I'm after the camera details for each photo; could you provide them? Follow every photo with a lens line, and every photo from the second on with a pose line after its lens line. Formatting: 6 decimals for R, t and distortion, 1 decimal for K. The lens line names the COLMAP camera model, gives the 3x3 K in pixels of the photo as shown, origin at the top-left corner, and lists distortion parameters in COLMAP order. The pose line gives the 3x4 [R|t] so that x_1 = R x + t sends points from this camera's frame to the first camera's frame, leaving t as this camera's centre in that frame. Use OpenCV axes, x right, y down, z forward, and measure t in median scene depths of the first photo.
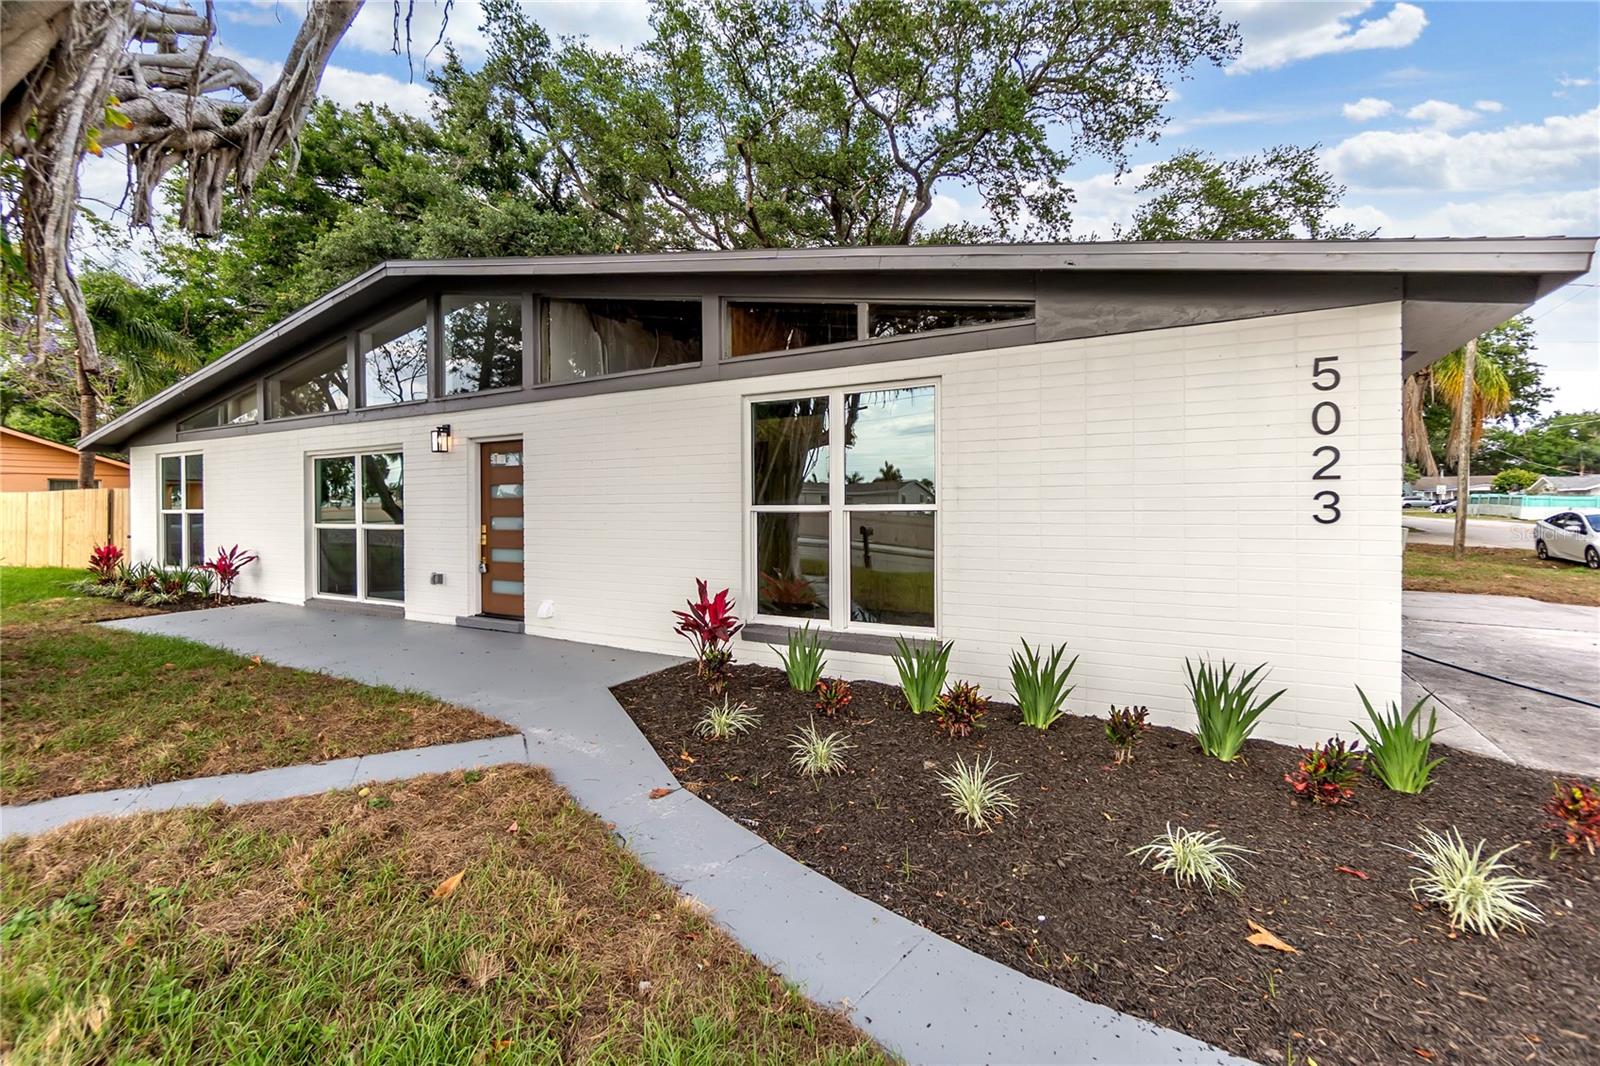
lens RADIAL K [[701.7, 0, 798.6], [0, 701.7, 522.4], [0, 0, 1]] dist [-0.003407, 0.000121]
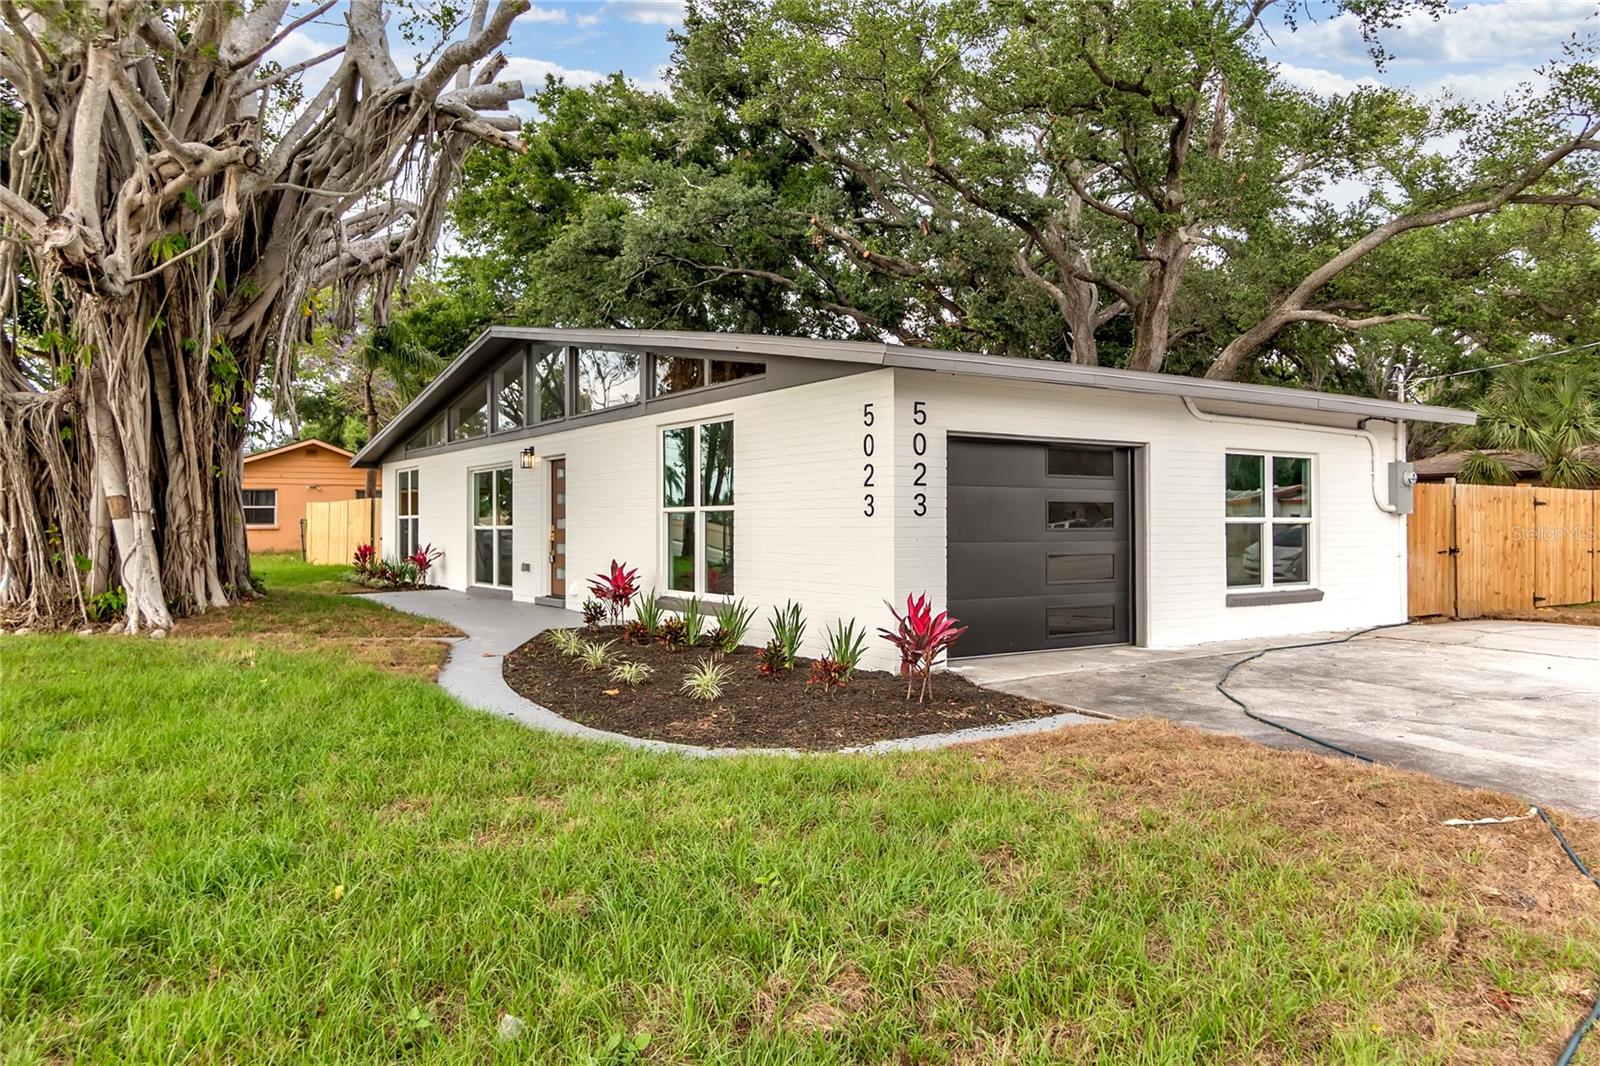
lens RADIAL K [[1091.8, 0, 801.2], [0, 1091.8, 531.6], [0, 0, 1]] dist [-0.004776, -0.000838]
pose [[0.895080, 0.004585, -0.445883, 0.860517], [-0.008842, 0.999933, -0.007467, 0.026929], [0.445818, 0.010626, 0.895060, -0.584950]]
